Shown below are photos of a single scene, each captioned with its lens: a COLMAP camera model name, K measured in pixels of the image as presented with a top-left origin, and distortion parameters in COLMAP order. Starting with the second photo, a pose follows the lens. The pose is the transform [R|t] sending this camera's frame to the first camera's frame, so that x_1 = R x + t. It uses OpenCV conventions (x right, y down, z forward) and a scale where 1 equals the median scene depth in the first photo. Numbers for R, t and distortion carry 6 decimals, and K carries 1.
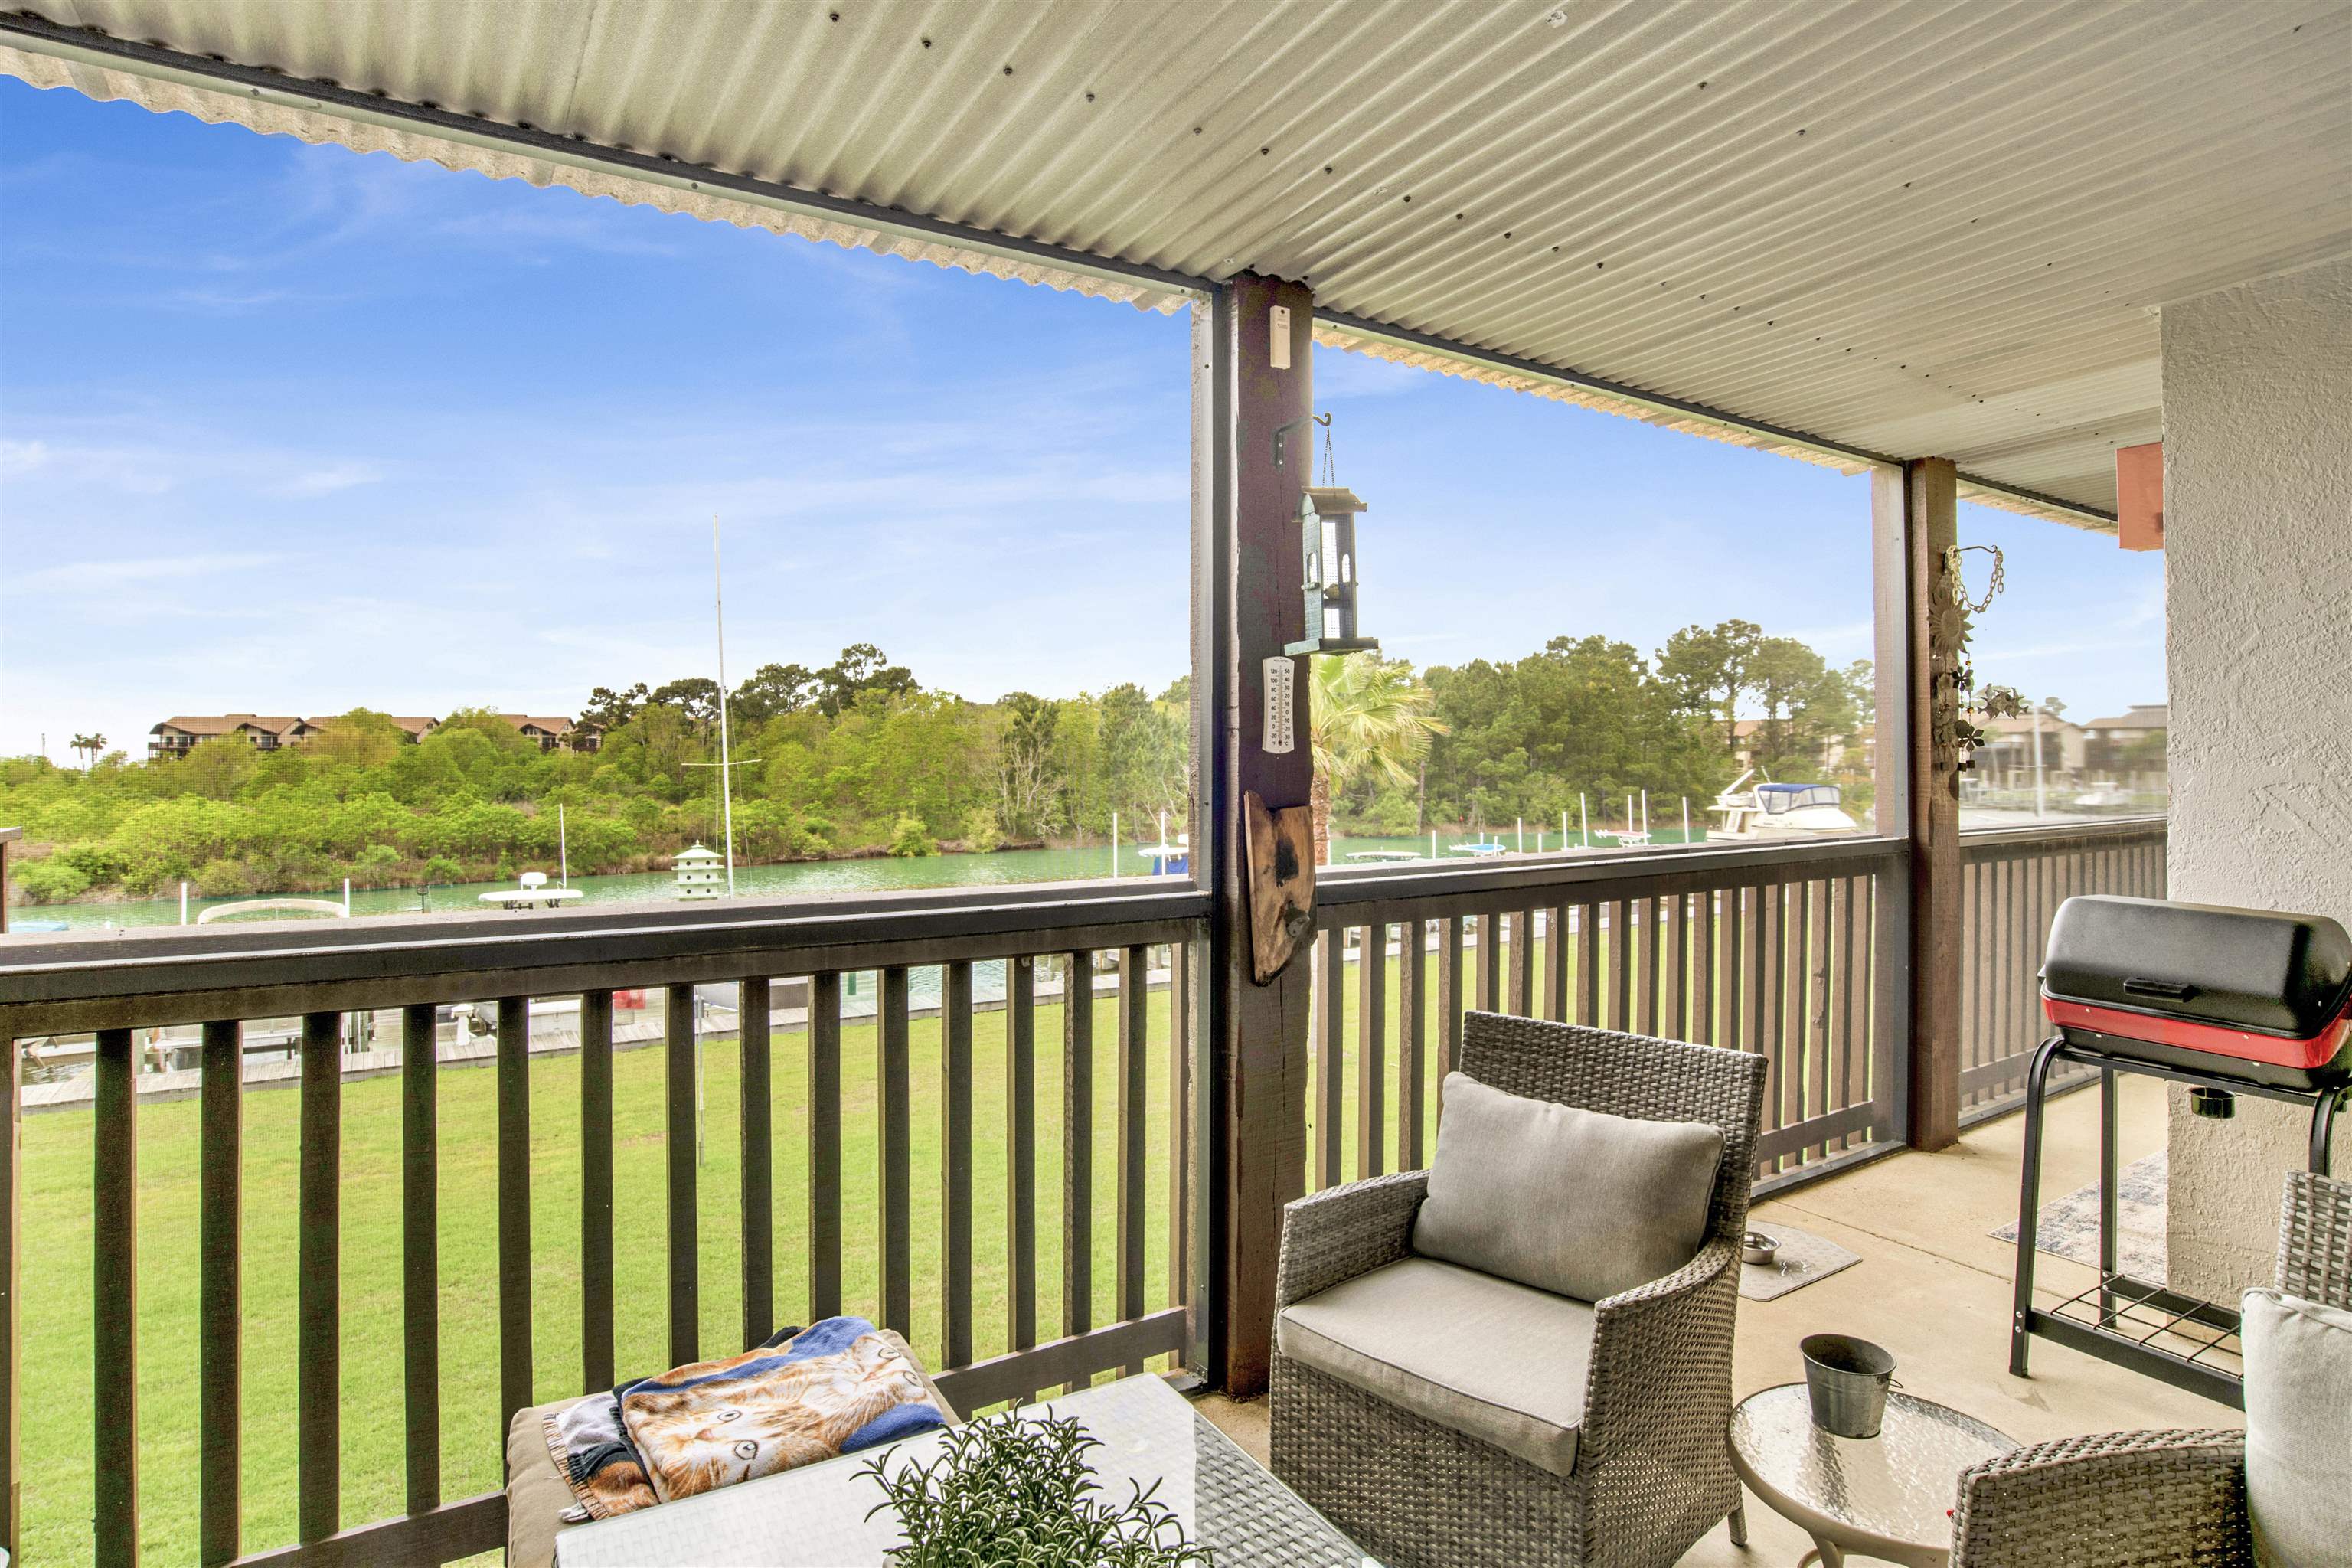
lens RADIAL K [[1224.5, 0, 1194.1], [0, 1224.5, 771.8], [0, 0, 1]] dist [-0.067179, 0.024884]
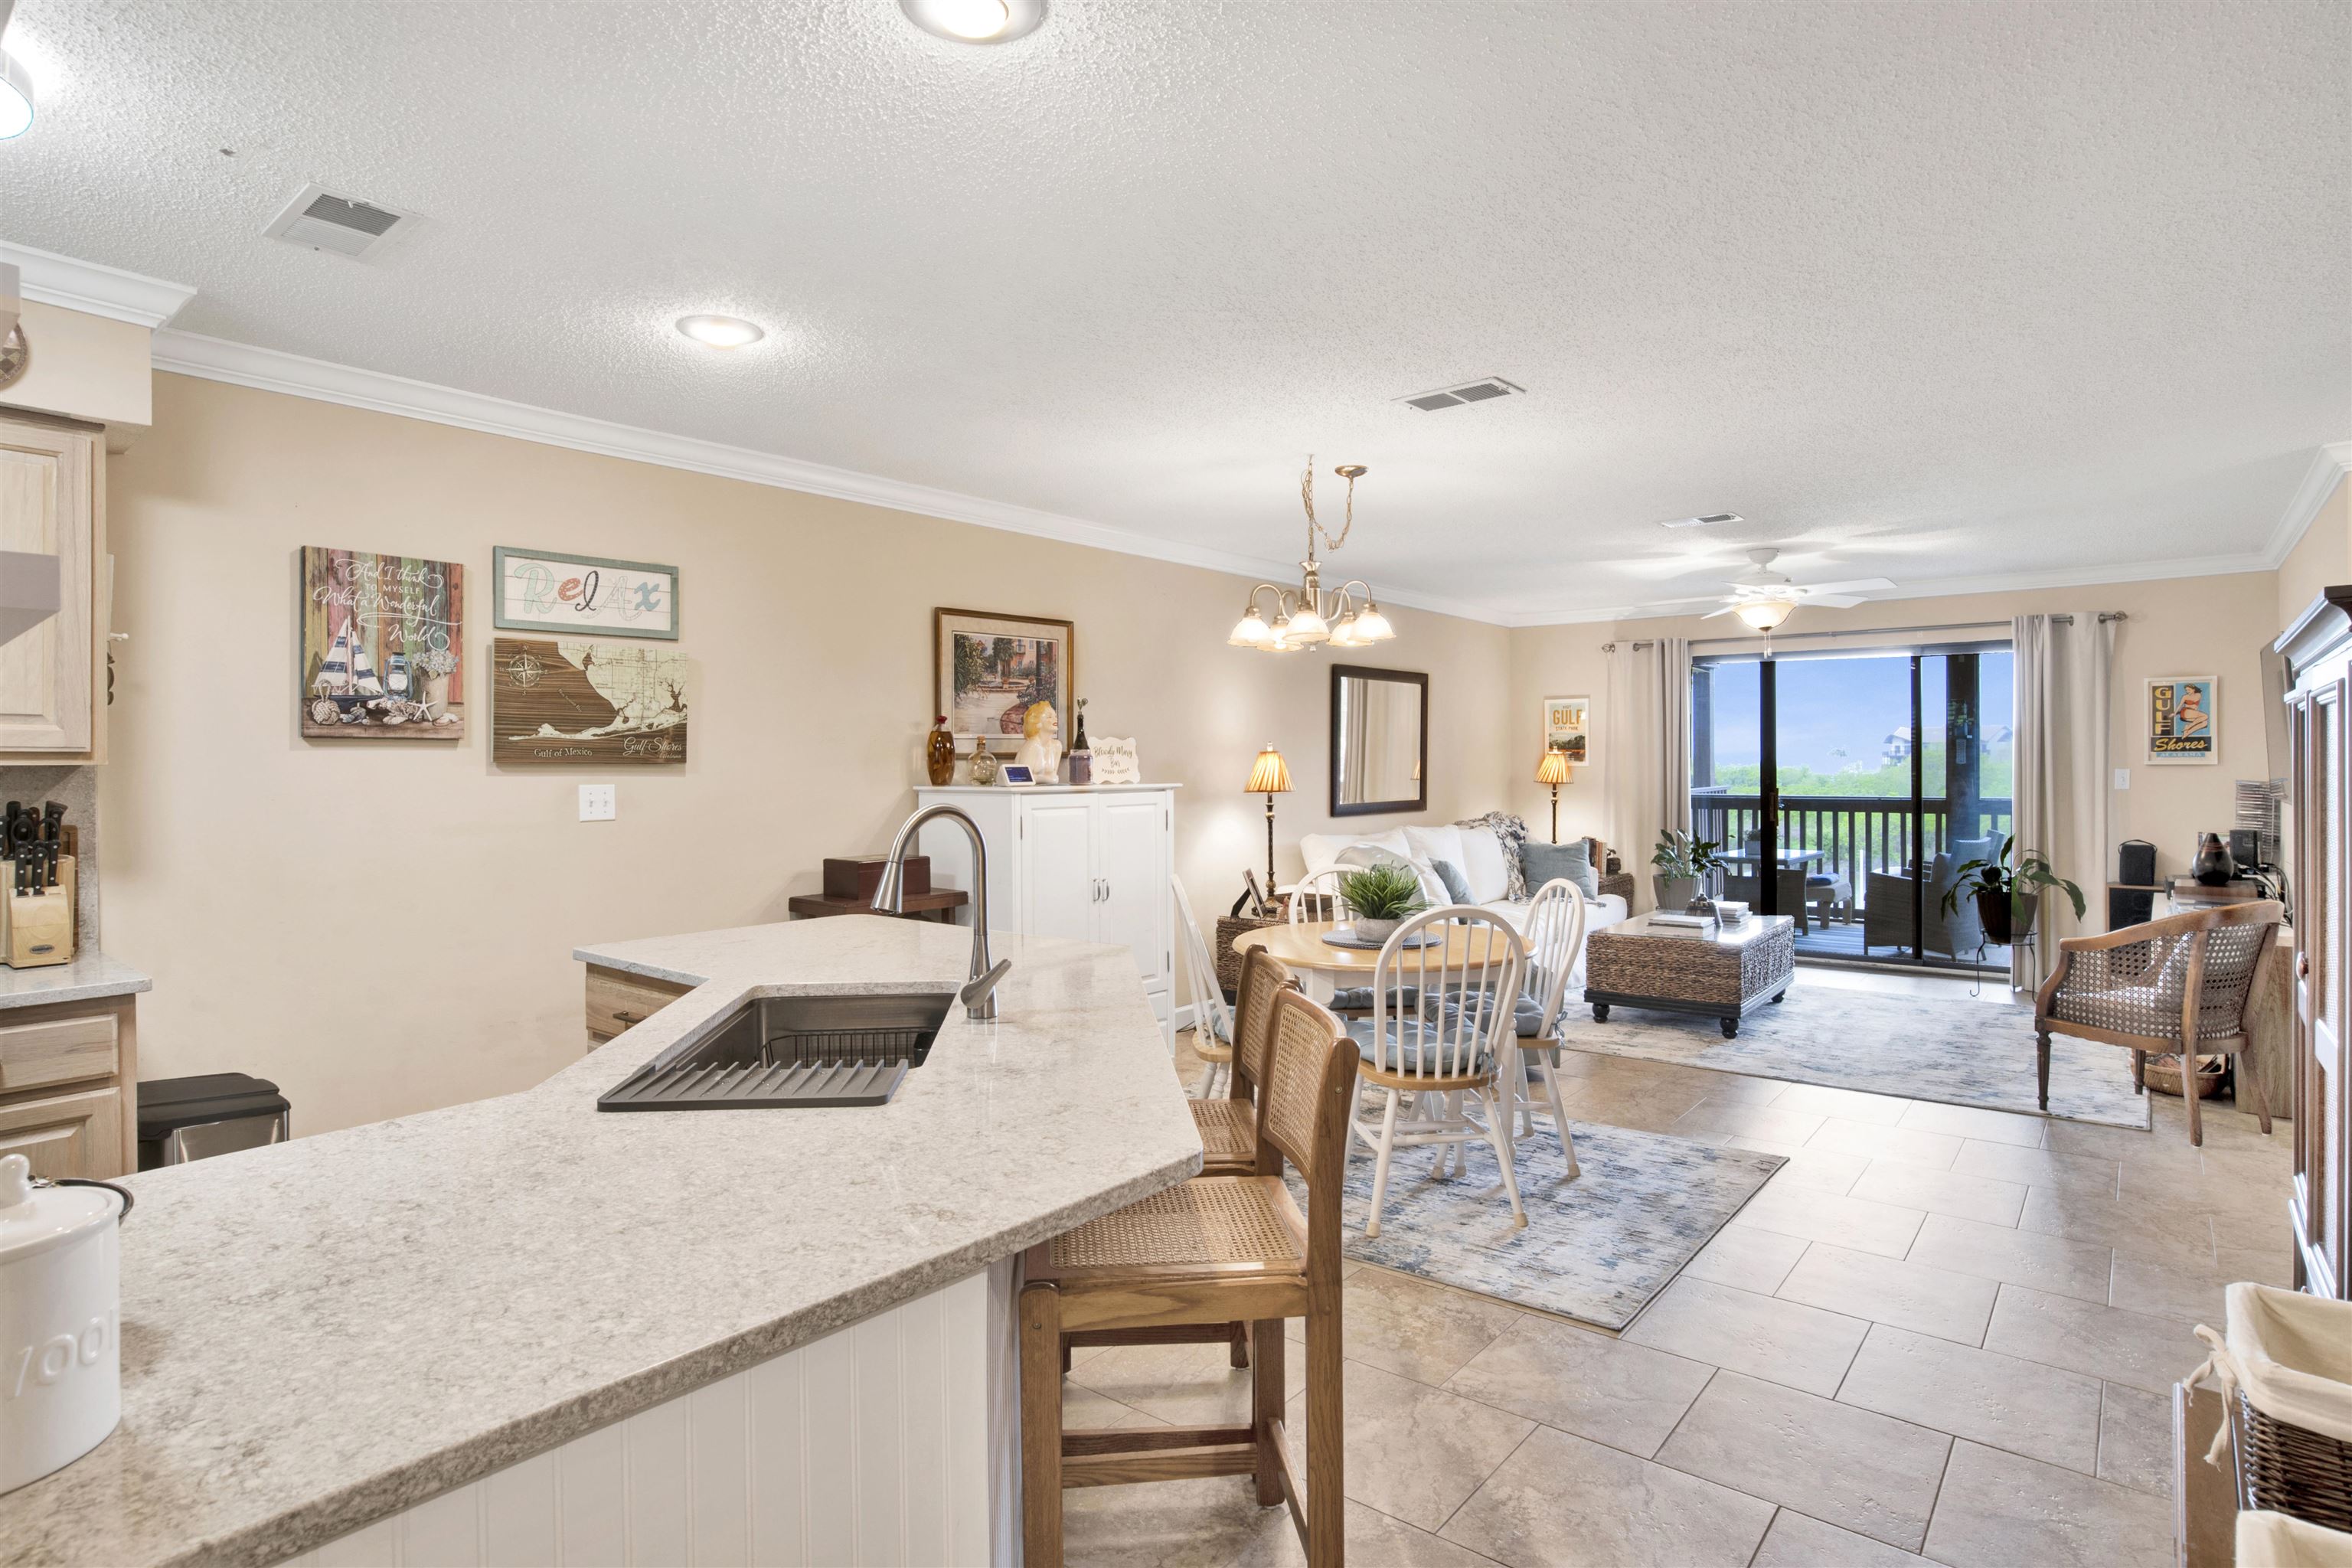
lens RADIAL K [[1239.1, 0, 1212.6], [0, 1239.1, 760.8], [0, 0, 1]] dist [-0.055087, 0.002797]
pose [[0.333900, -0.006837, -0.942584, 0.082914], [-0.006257, 0.999936, -0.009469, 0.000741], [0.942588, 0.009059, 0.333836, -0.071961]]
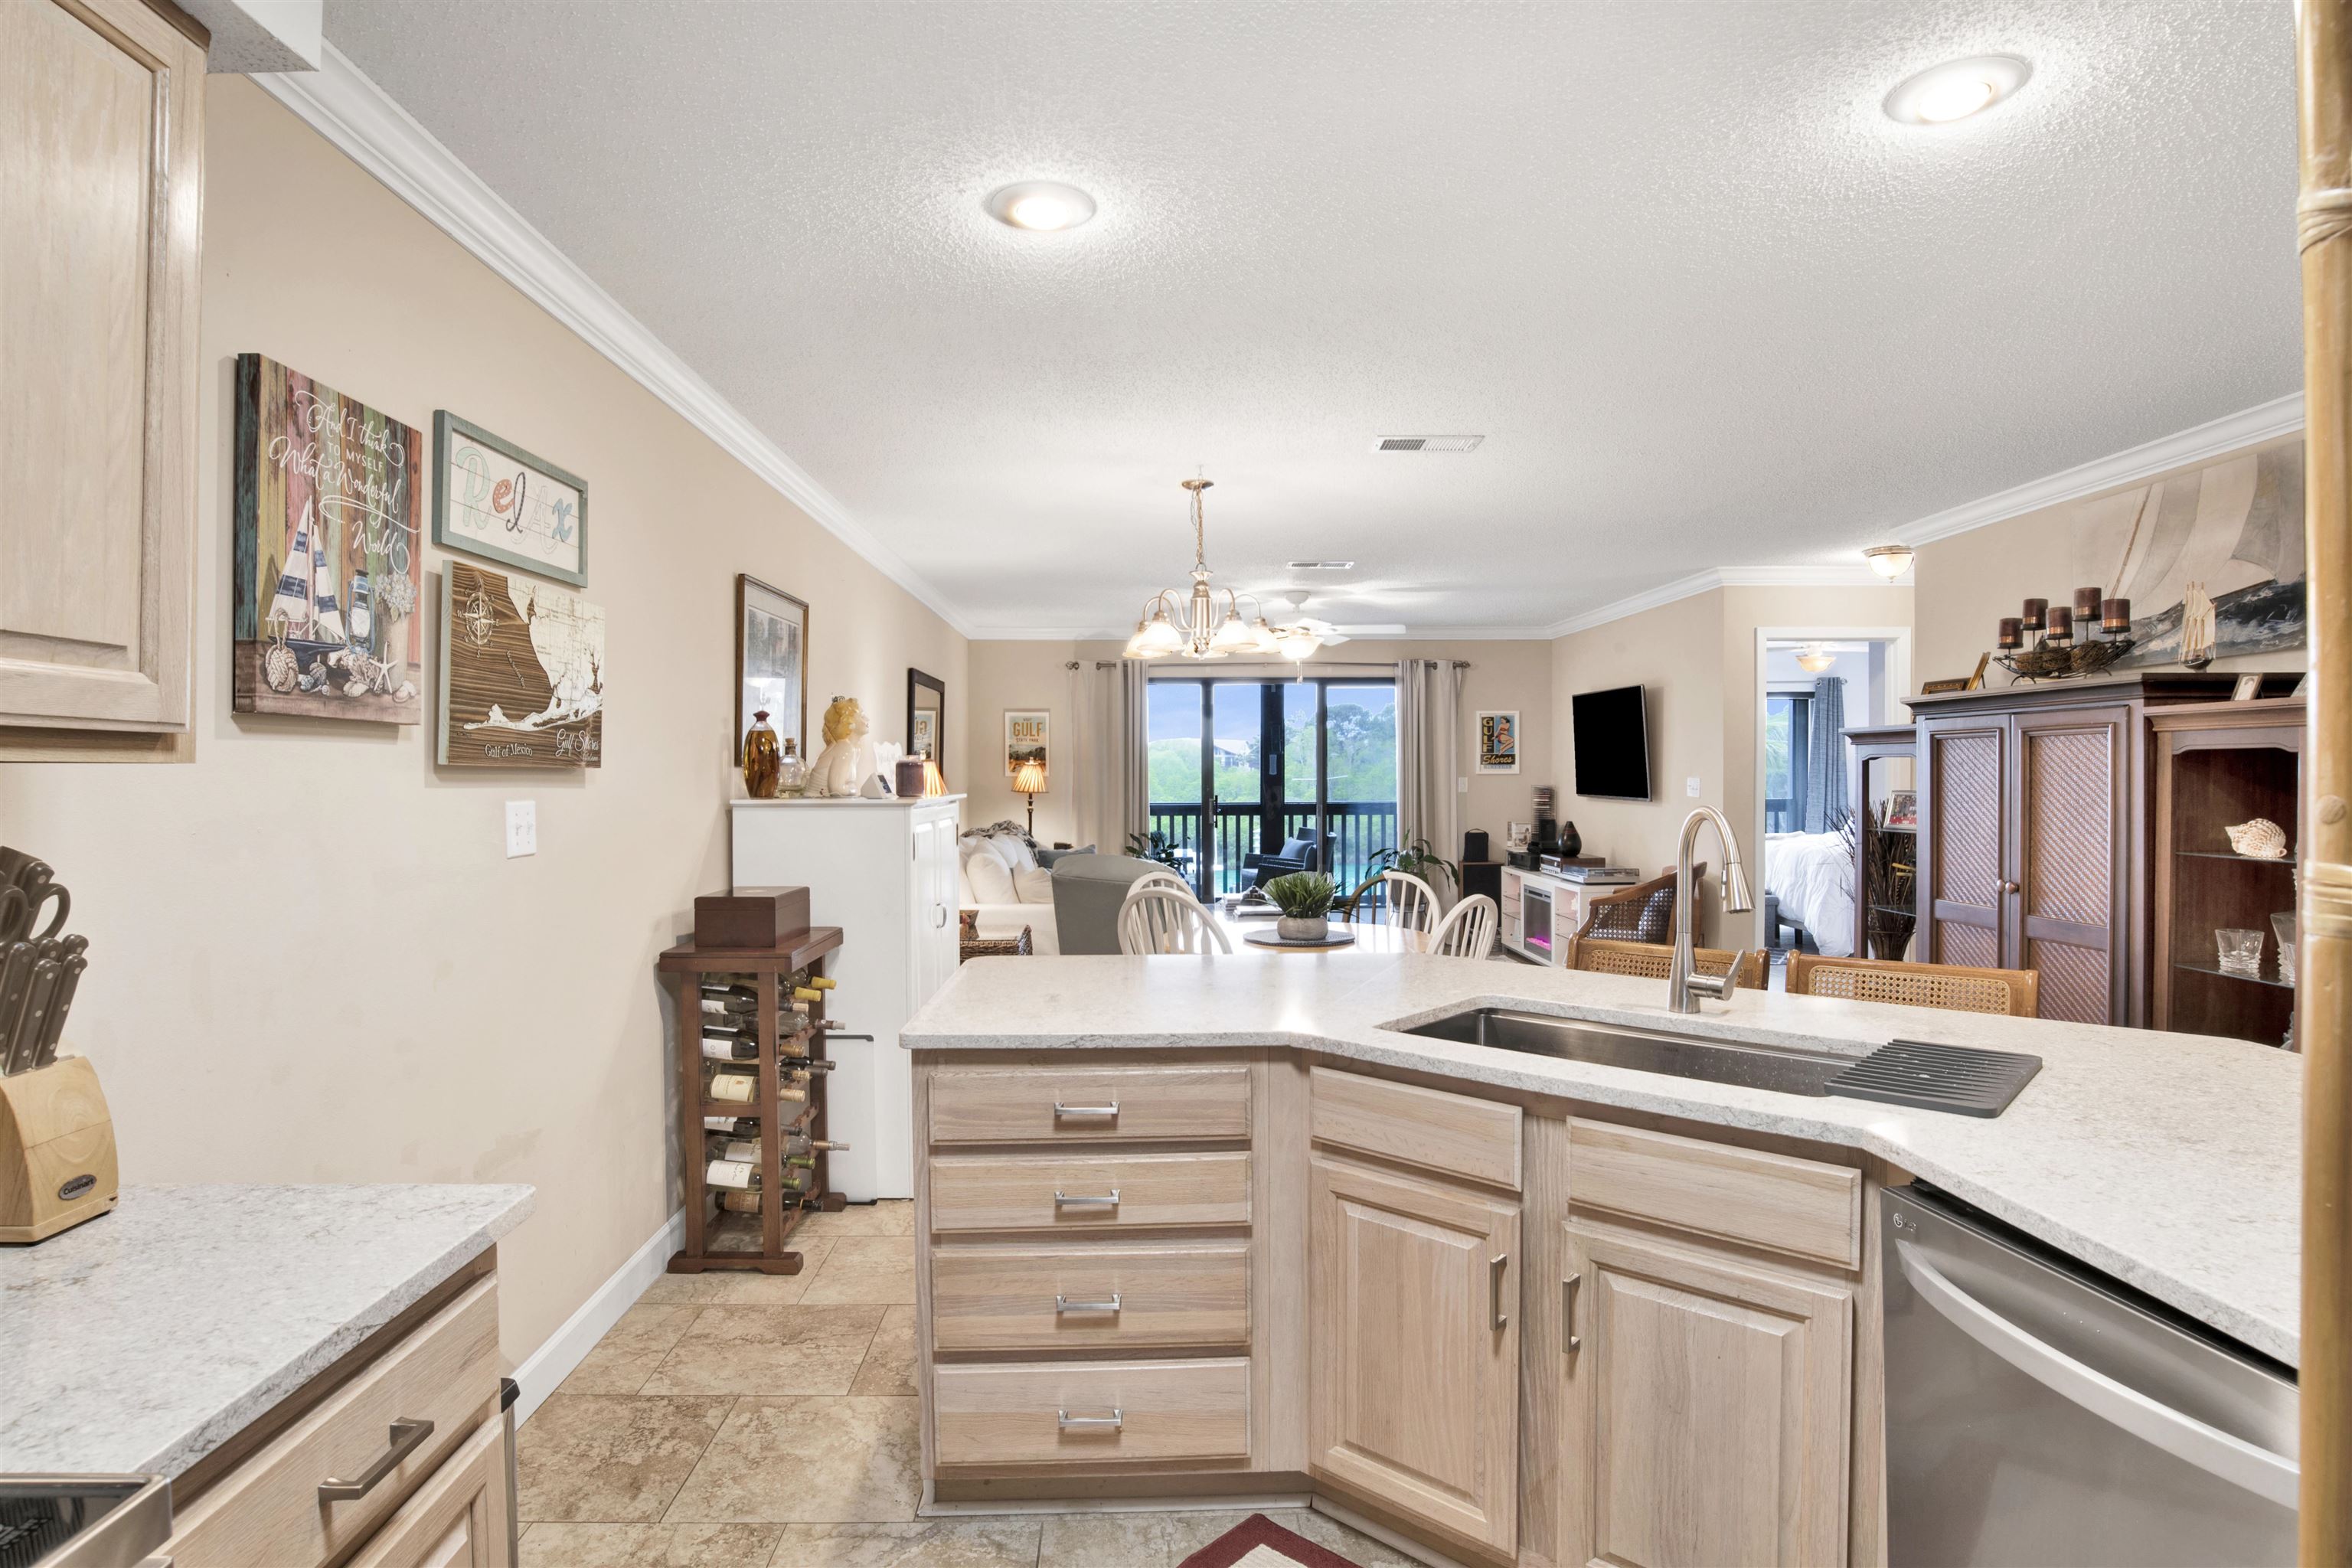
lens RADIAL K [[1224.5, 0, 1194.1], [0, 1224.5, 771.8], [0, 0, 1]] dist [-0.067179, 0.024884]
pose [[0.866415, -0.006685, -0.499280, 0.062586], [0.000342, 0.999918, -0.012793, 0.001006], [0.499324, 0.010913, 0.866346, -0.093914]]
